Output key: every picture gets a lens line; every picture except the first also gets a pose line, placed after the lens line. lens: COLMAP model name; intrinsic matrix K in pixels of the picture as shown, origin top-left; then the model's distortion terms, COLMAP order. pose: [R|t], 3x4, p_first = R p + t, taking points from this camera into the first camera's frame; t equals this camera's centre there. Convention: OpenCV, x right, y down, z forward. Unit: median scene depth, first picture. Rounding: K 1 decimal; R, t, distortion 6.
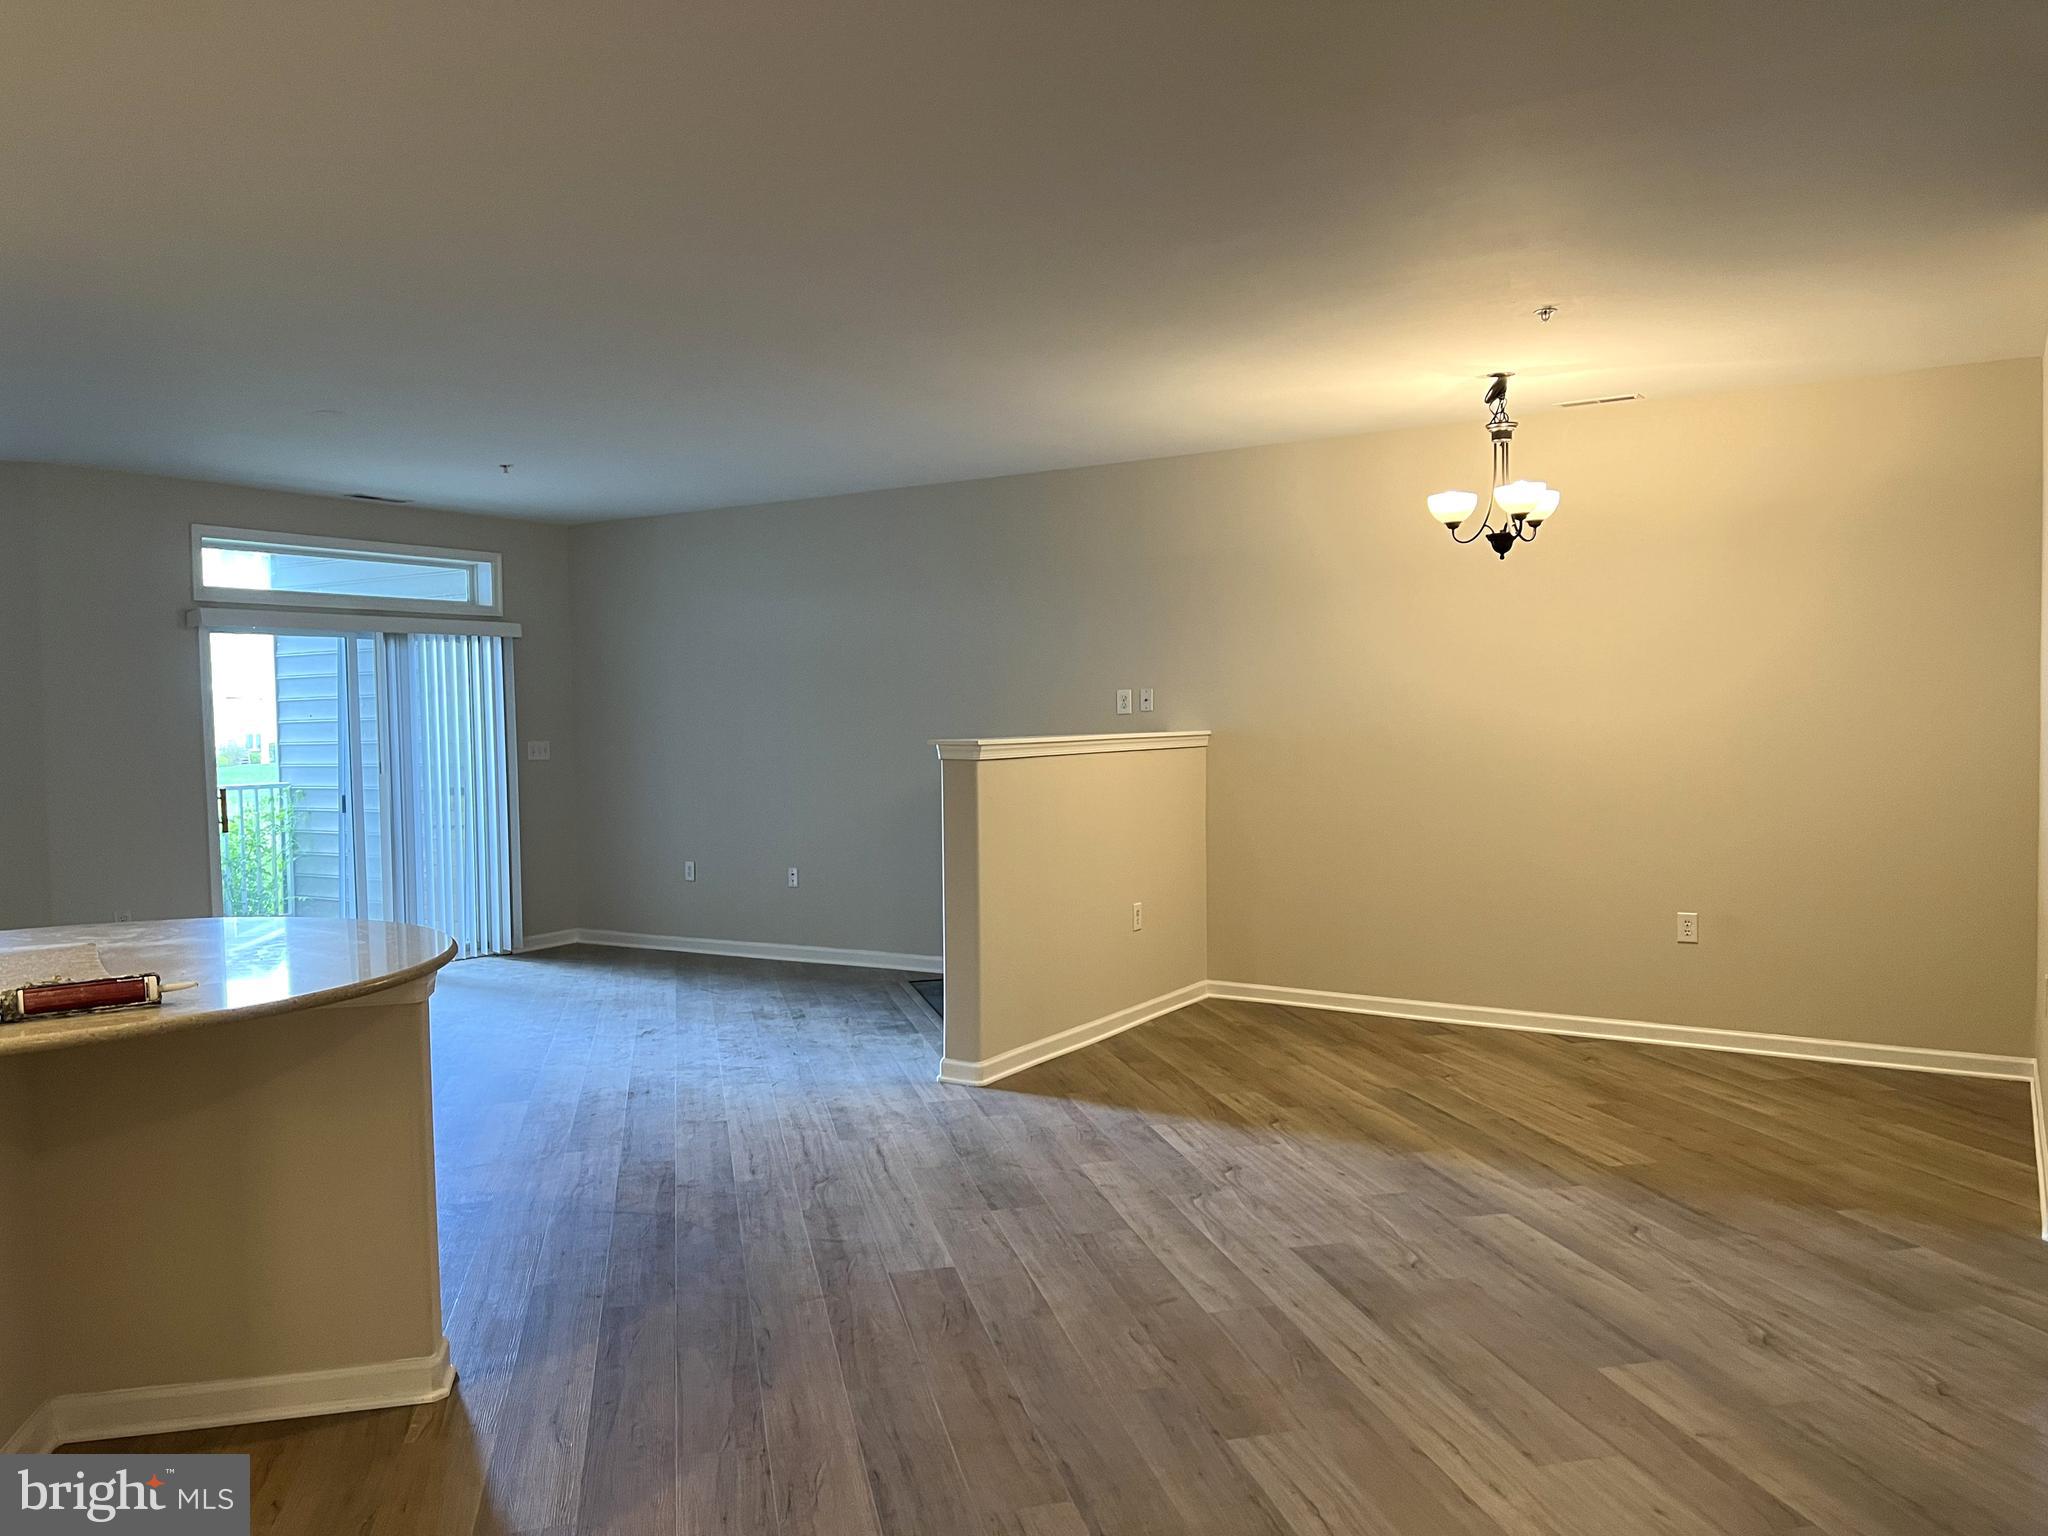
lens RADIAL K [[1547.2, 0, 1024.0], [0, 1547.2, 768.0], [0, 0, 1]] dist [0.026975, -0.001101]
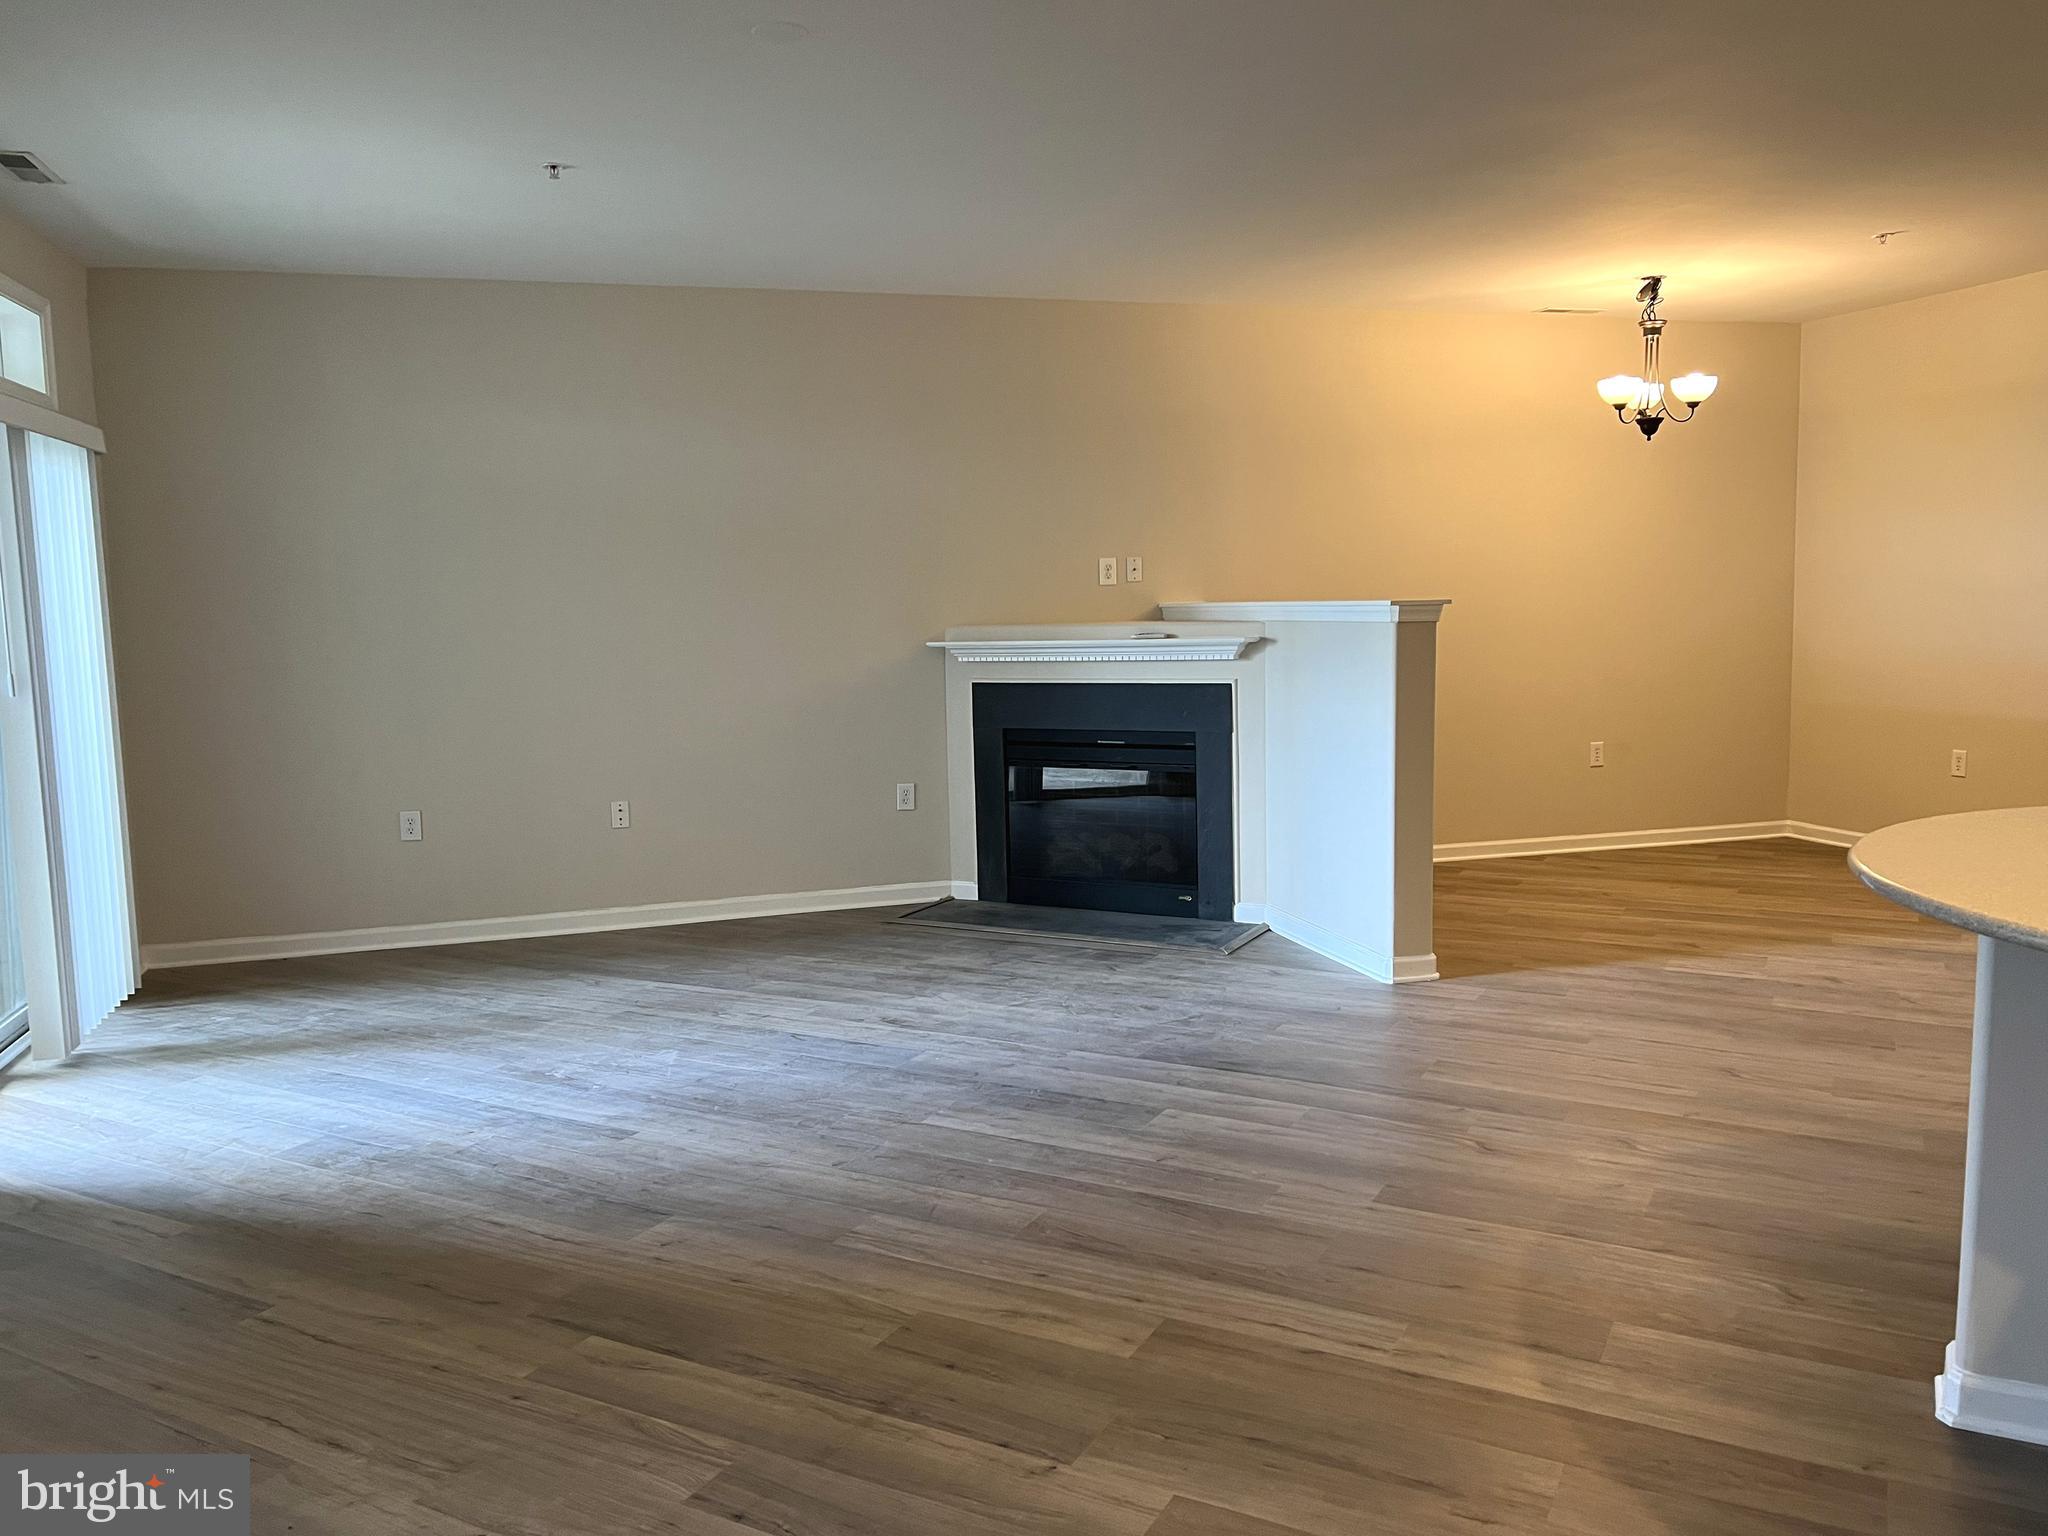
lens RADIAL K [[1547.2, 0, 1024.0], [0, 1547.2, 768.0], [0, 0, 1]] dist [0.026975, -0.001101]
pose [[0.654043, -0.083225, 0.751865, -0.873928], [0.038761, 0.996311, 0.076565, 0.000879], [-0.755464, -0.020934, 0.654856, 0.584361]]
